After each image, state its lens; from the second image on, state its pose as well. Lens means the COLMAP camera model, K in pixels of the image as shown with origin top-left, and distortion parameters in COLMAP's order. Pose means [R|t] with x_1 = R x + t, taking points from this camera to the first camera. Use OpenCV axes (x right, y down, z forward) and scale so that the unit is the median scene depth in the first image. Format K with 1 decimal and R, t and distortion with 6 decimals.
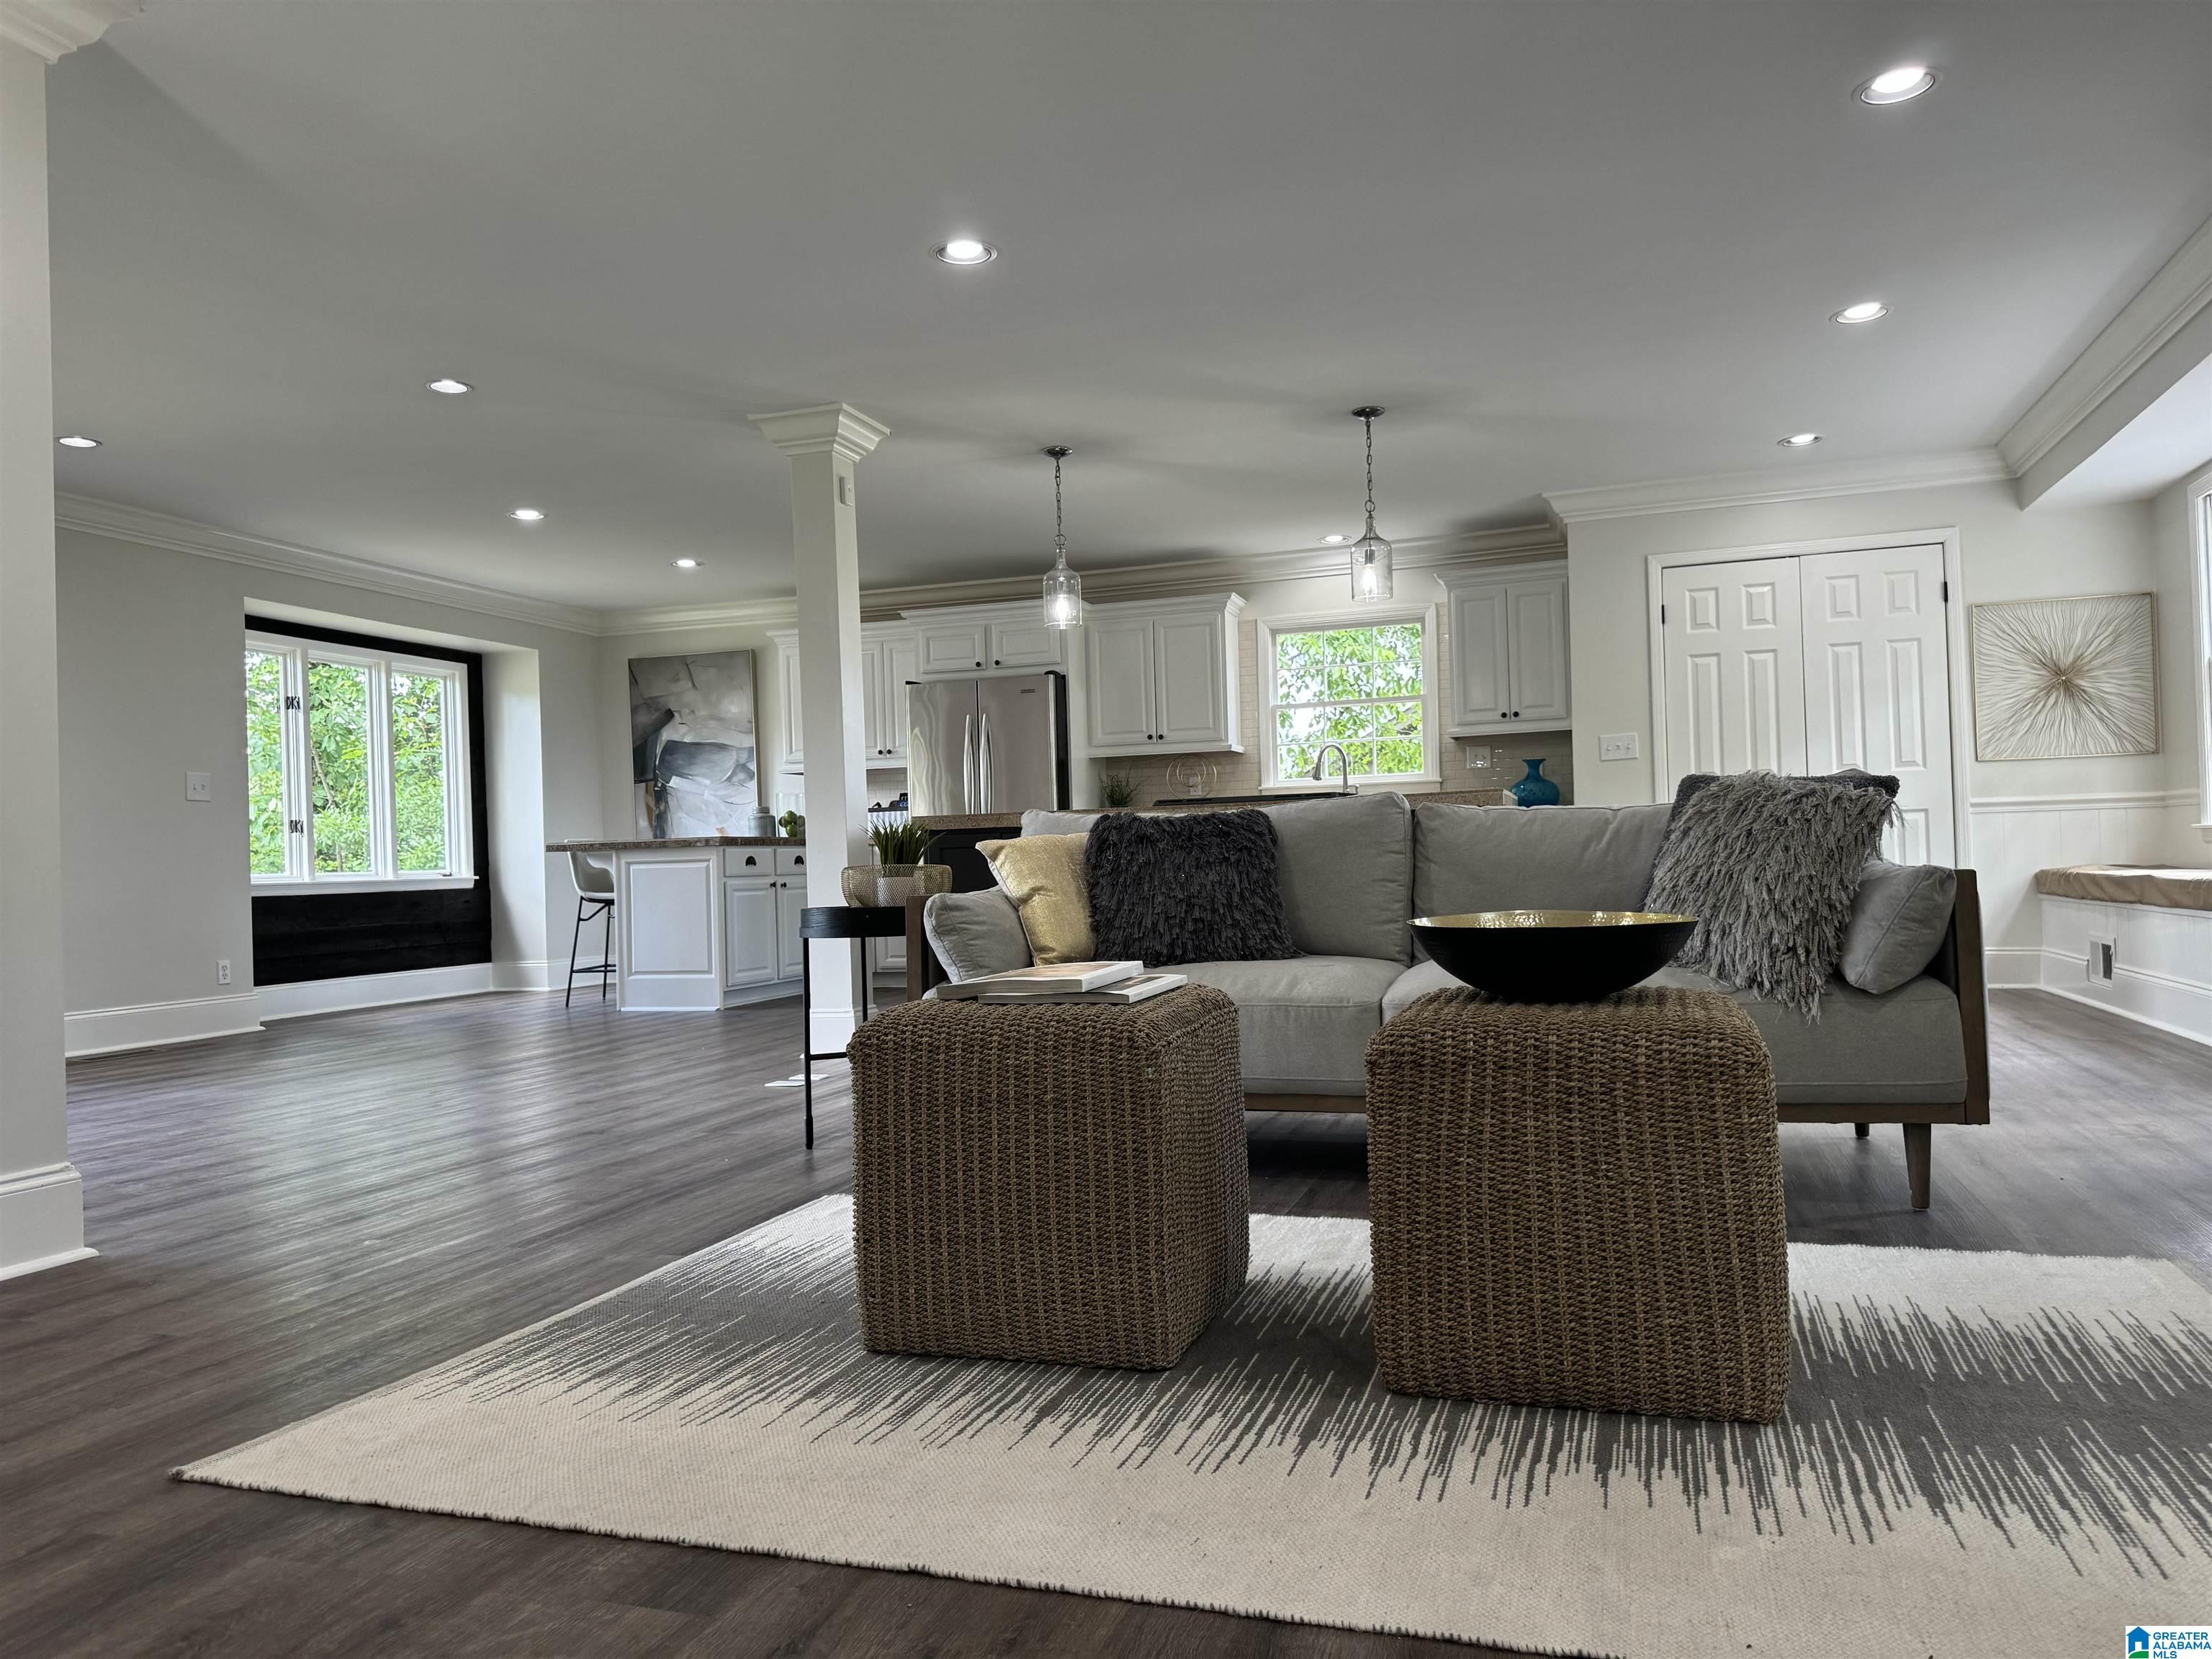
lens RADIAL K [[1560.1, 0, 1107.3], [0, 1560.1, 837.1], [0, 0, 1]] dist [-0.006869, -0.004264]
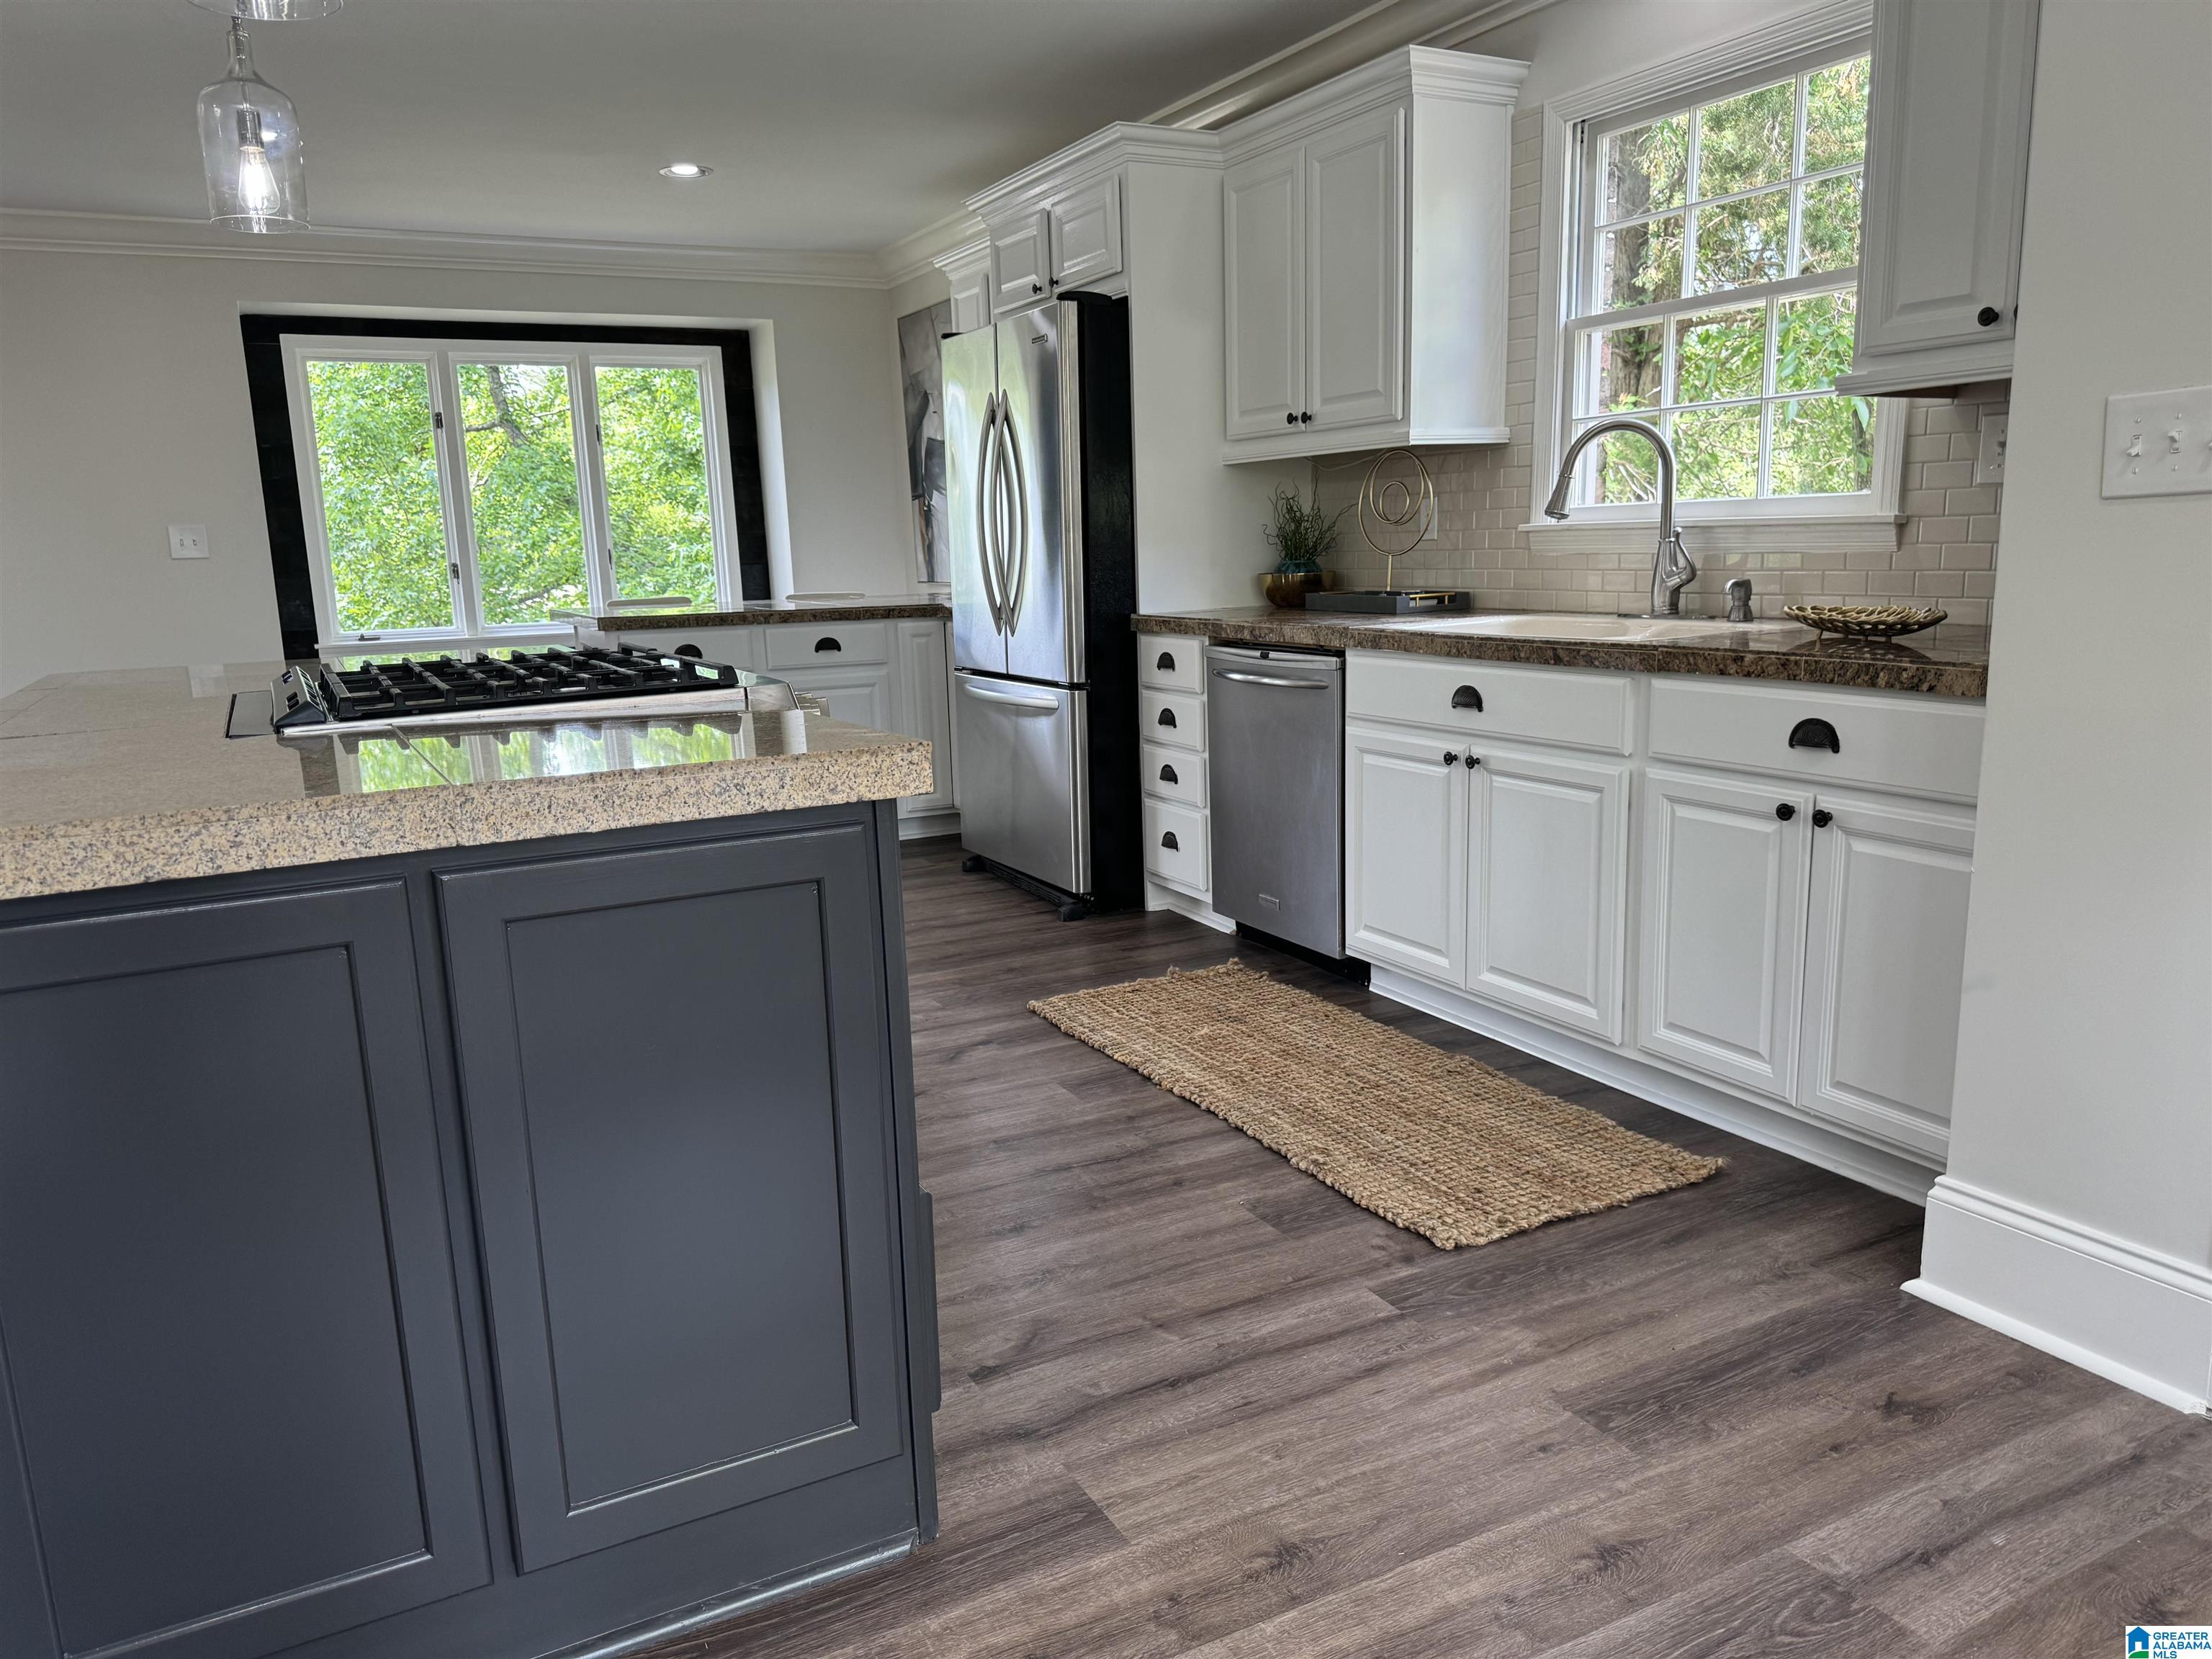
lens RADIAL K [[1560.1, 0, 1098.6], [0, 1560.1, 848.5], [0, 0, 1]] dist [-0.006869, -0.004264]
pose [[0.718248, 0.146461, -0.680198, 0.280292], [0.016535, 0.973726, 0.227123, -0.040266], [0.695591, -0.174378, 0.696954, 0.538447]]
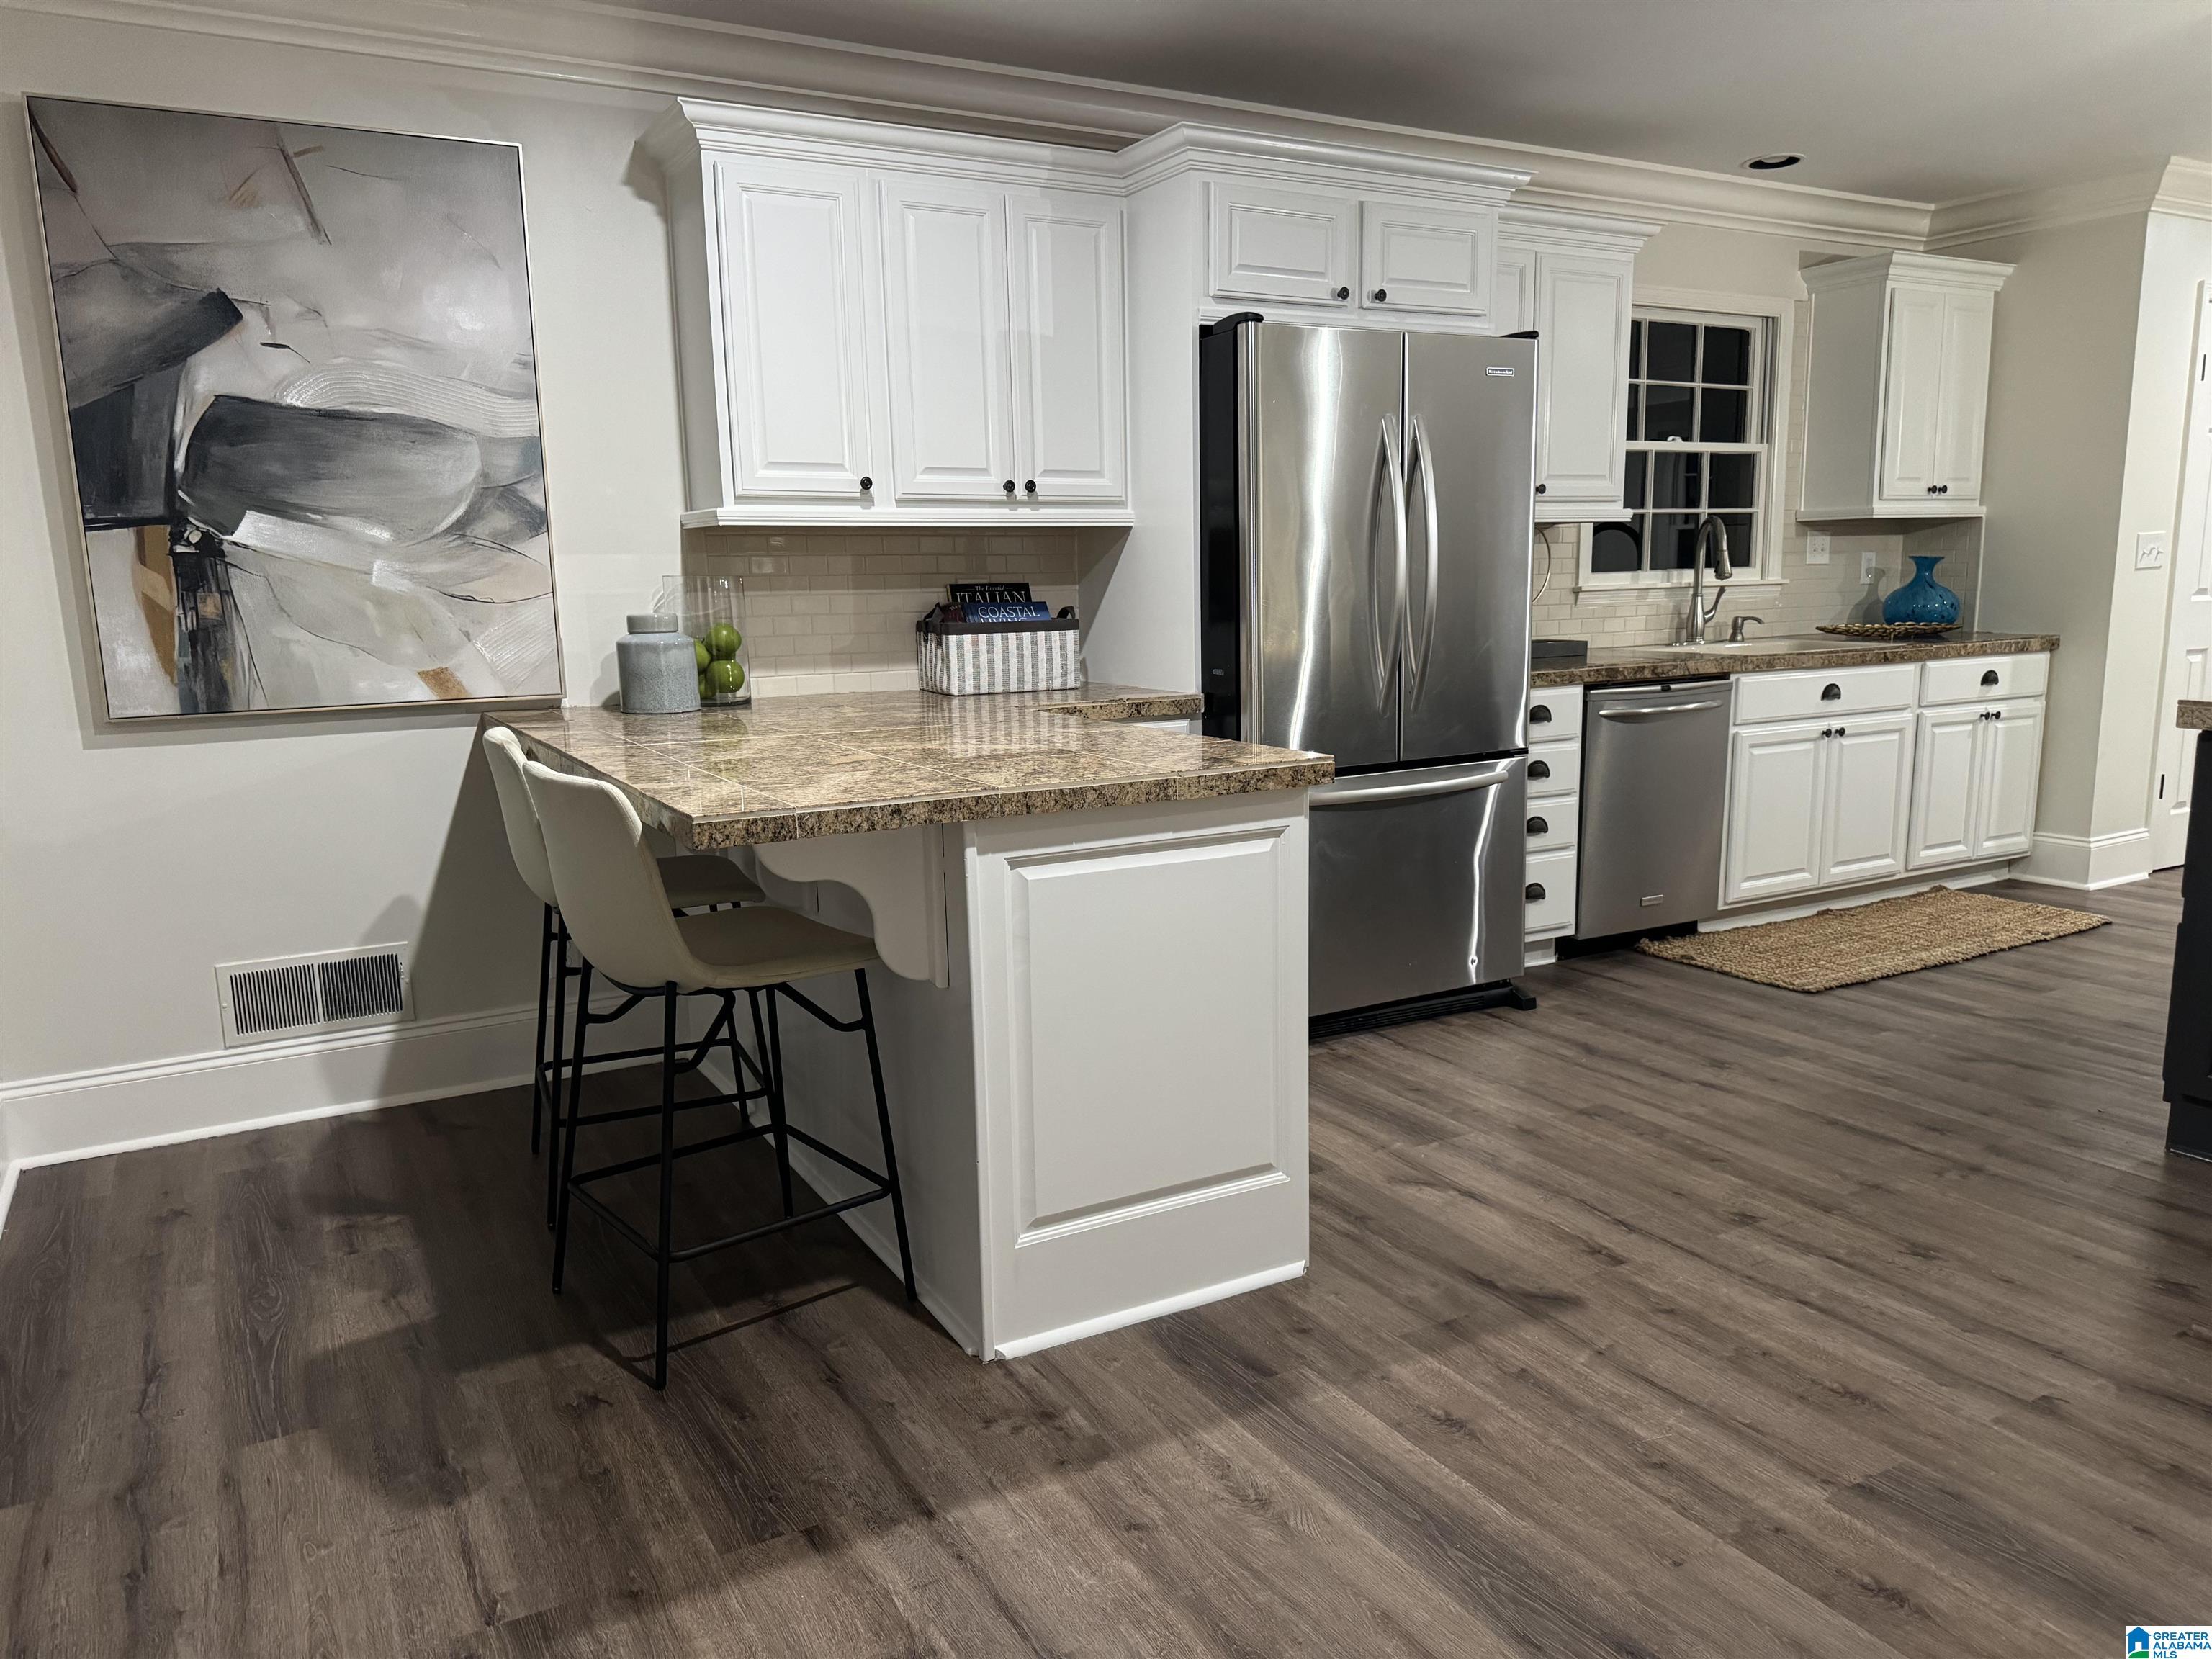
lens RADIAL K [[1560.1, 0, 1095.5], [0, 1560.1, 812.5], [0, 0, 1]] dist [-0.006869, -0.004264]
pose [[0.682031, -0.095729, 0.725030, -0.400389], [-0.012153, 0.989775, 0.142117, -0.025493], [-0.731222, -0.105739, 0.673894, 0.654818]]
